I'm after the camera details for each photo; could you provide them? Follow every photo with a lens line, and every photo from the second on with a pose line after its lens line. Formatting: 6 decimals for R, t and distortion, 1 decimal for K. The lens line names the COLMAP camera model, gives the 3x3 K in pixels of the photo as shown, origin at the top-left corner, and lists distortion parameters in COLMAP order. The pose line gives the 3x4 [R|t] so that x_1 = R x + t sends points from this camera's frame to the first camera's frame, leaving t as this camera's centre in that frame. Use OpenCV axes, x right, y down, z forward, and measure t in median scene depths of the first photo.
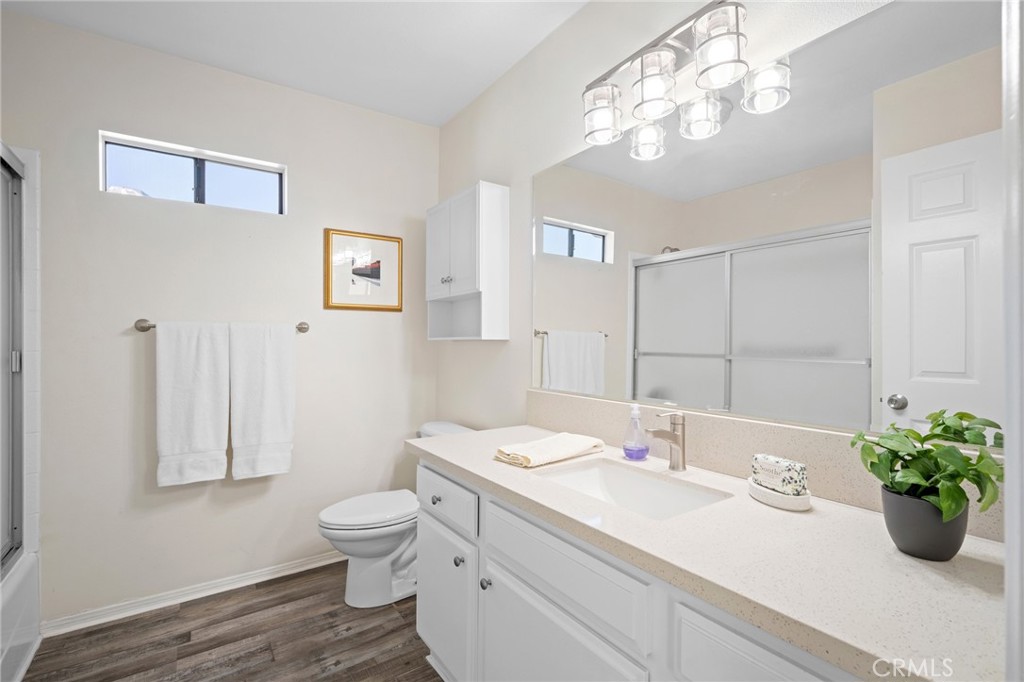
lens RADIAL K [[460.5, 0, 508.1], [0, 460.5, 342.3], [0, 0, 1]] dist [0.002570, 0.000482]
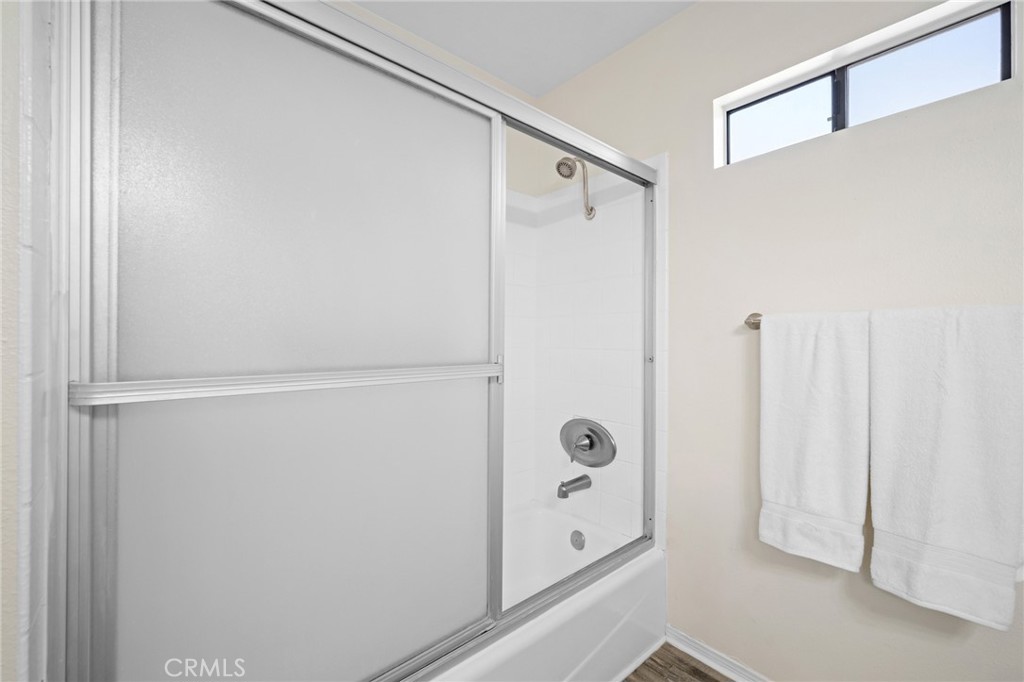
lens RADIAL K [[426.8, 0, 506.0], [0, 426.8, 337.8], [0, 0, 1]] dist [-0.002623, -0.000346]
pose [[0.114203, -0.001595, -0.993456, -0.122733], [0.000416, 0.999999, -0.001558, -0.008002], [0.993457, -0.000236, 0.114203, 0.497531]]
